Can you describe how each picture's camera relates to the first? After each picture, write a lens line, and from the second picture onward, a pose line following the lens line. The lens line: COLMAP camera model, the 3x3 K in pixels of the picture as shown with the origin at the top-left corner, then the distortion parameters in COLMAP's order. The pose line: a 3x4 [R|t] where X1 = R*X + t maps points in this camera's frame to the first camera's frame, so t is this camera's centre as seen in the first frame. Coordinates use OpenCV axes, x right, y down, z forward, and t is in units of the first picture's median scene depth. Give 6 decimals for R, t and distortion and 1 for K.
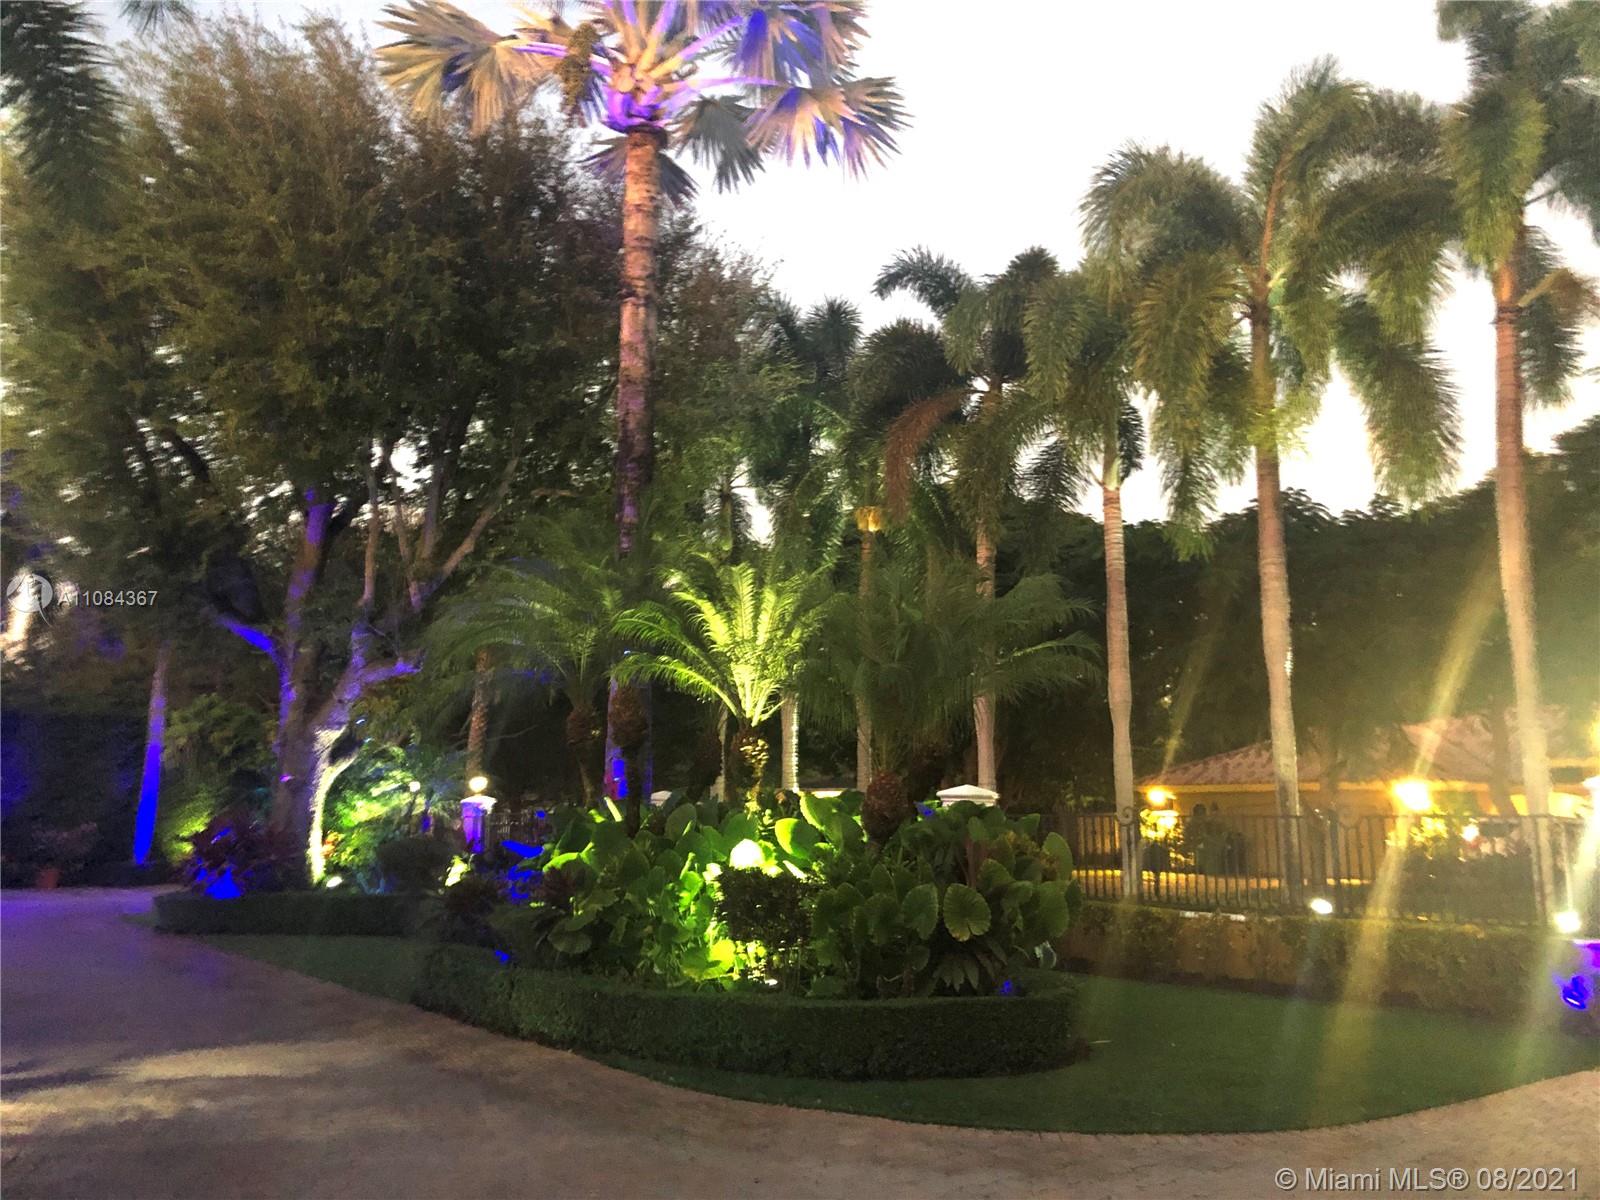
lens RADIAL K [[1325.8, 0, 800.4], [0, 1325.8, 624.0], [0, 0, 1]] dist [0.006888, 0.001696]
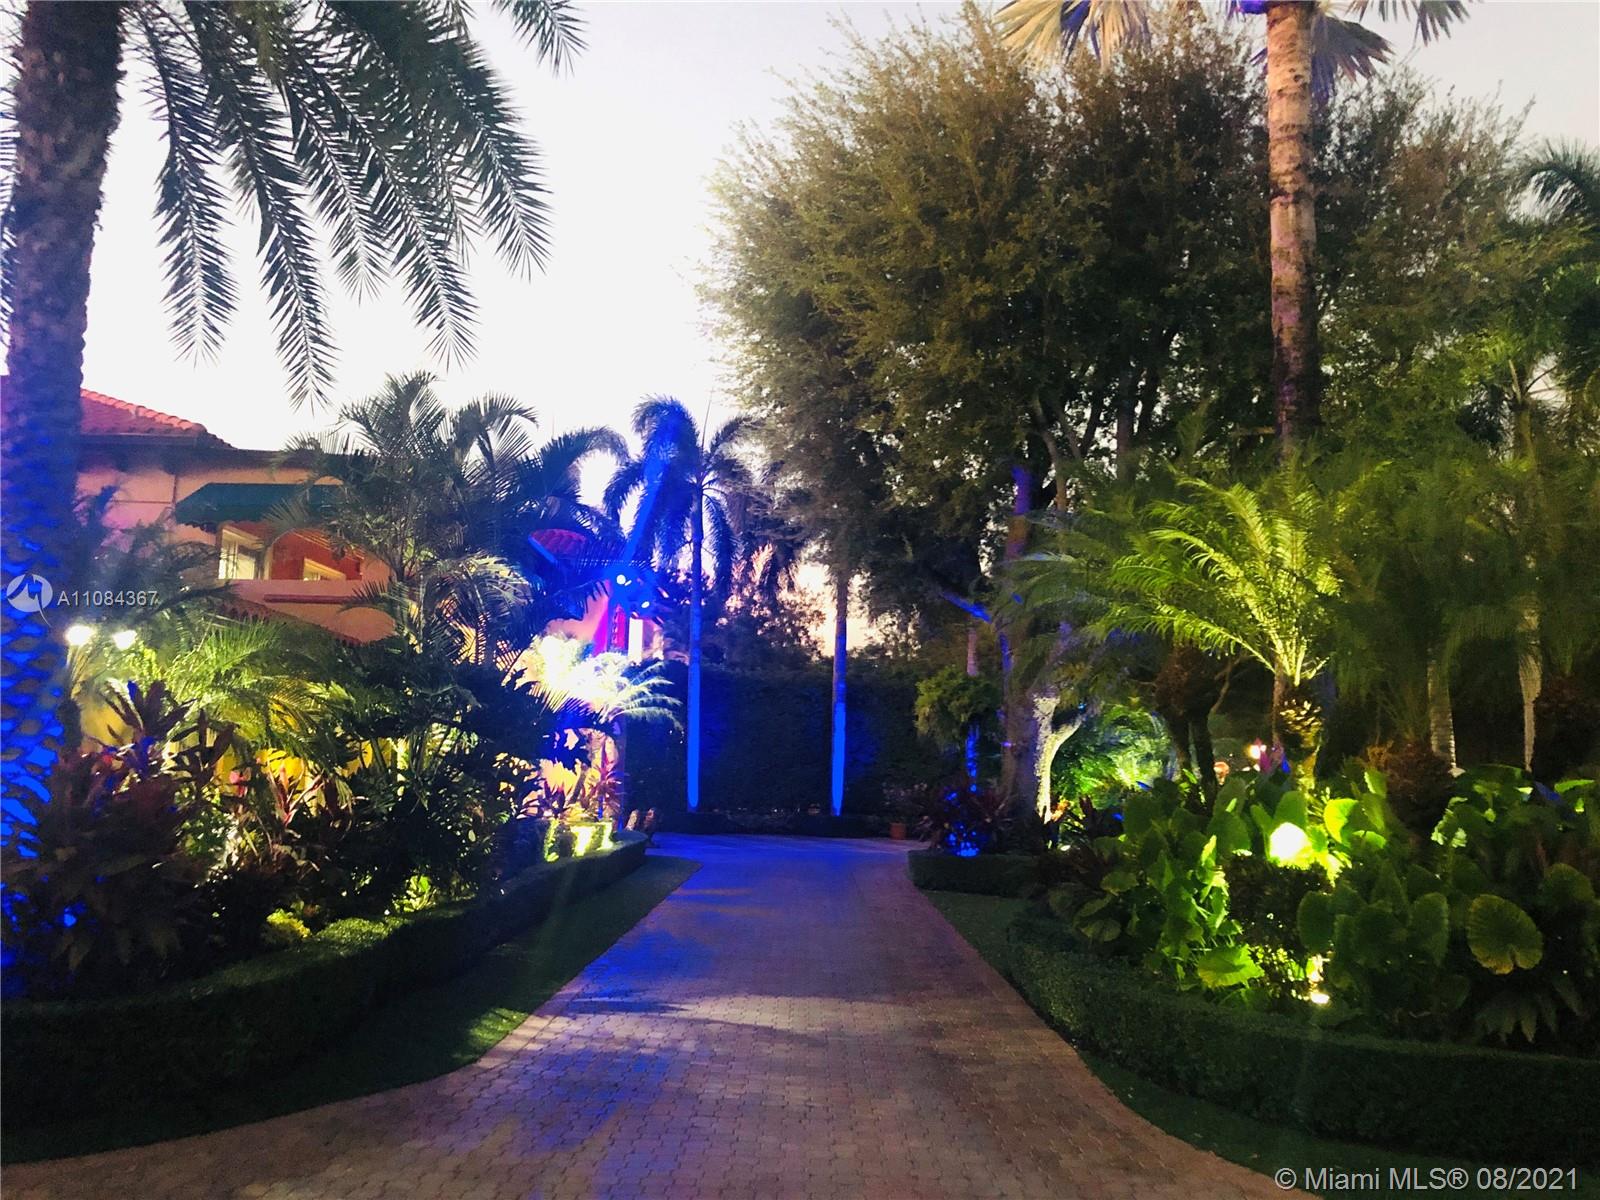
lens RADIAL K [[1329.5, 0, 800.0], [0, 1329.5, 600.0], [0, 0, 1]] dist [0.095849, -0.208391]
pose [[0.781463, -0.061845, -0.620879, 0.159119], [0.066670, 0.997655, -0.015461, 0.010883], [0.620379, -0.029312, 0.783754, 0.104285]]
